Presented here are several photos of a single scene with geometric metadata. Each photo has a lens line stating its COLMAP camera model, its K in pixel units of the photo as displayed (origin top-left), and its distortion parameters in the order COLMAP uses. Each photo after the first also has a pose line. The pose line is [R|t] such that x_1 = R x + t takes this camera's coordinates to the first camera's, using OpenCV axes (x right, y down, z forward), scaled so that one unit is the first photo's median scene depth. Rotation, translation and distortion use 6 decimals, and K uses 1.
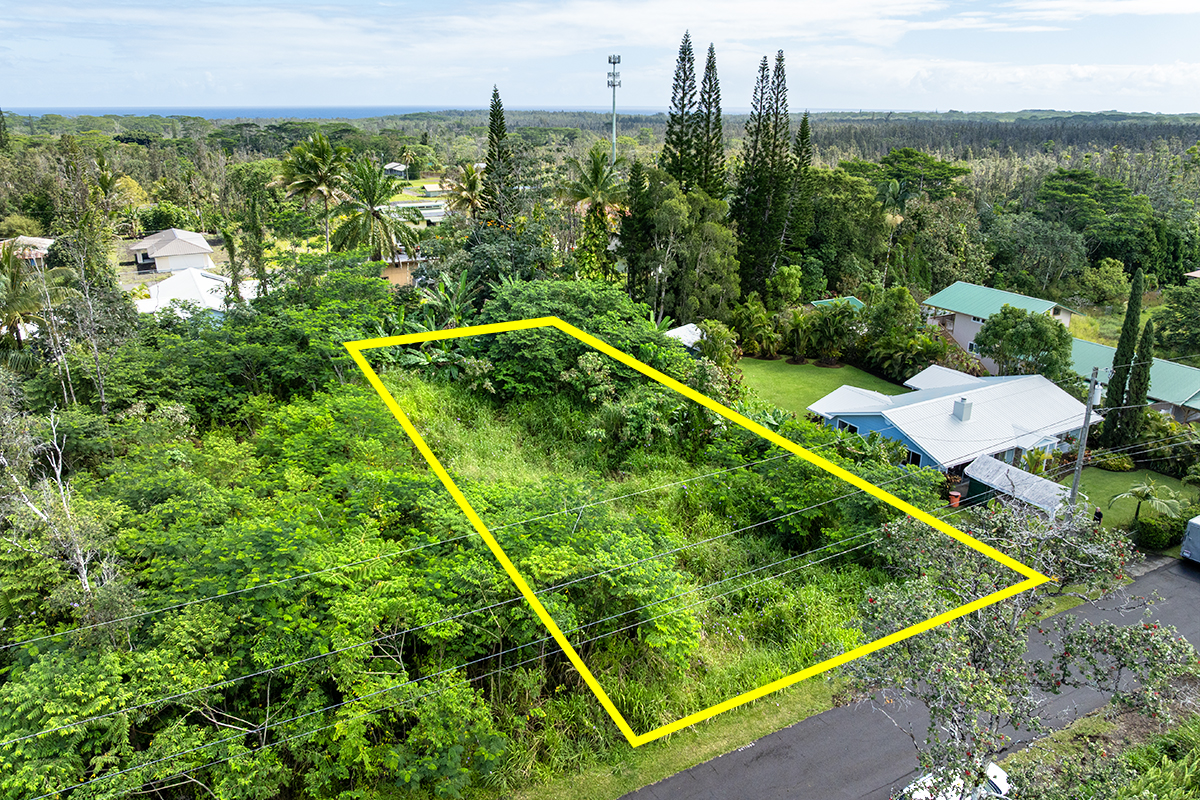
lens RADIAL K [[830.5, 0, 600.4], [0, 830.5, 400.6], [0, 0, 1]] dist [-0.022870, 0.001302]
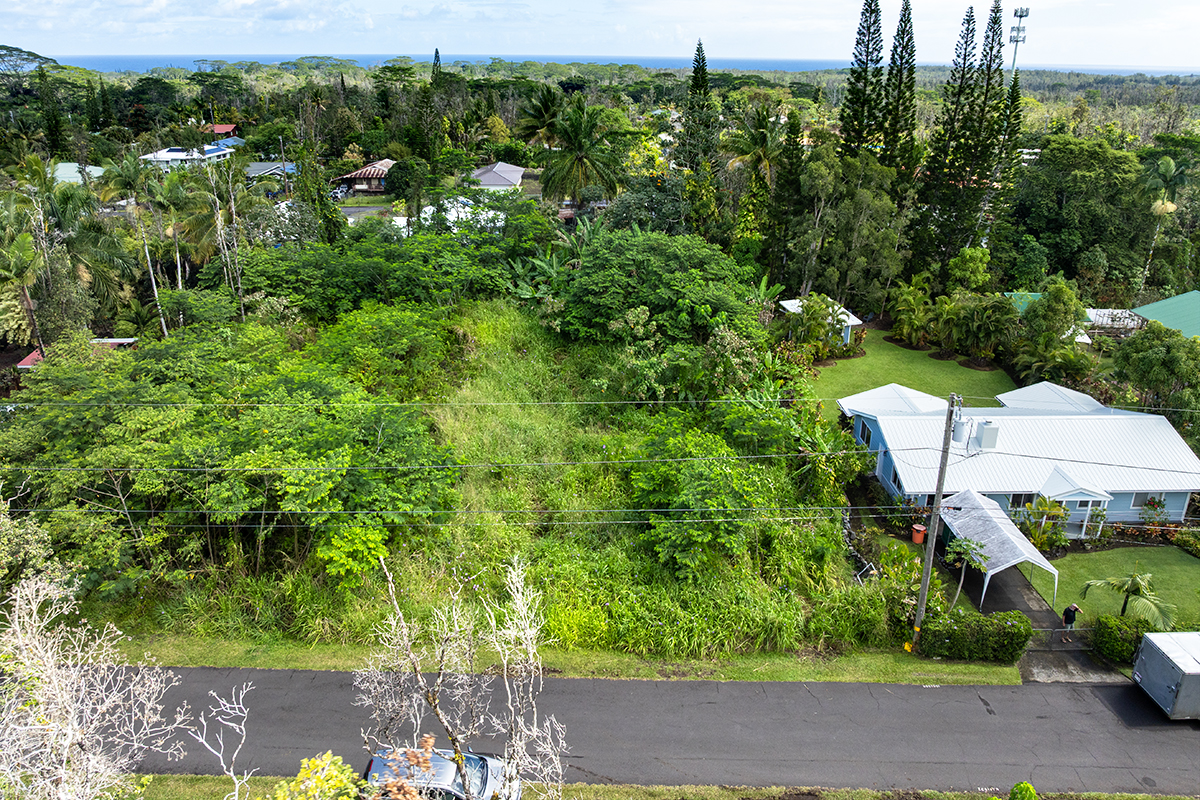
lens RADIAL K [[830.5, 0, 607.1], [0, 830.5, 346.3], [0, 0, 1]] dist [-0.022870, 0.001302]
pose [[0.889573, 0.160043, -0.427840, 0.280853], [-0.163792, 0.986089, 0.028309, -0.023520], [0.426419, 0.044894, 0.903411, 0.063901]]
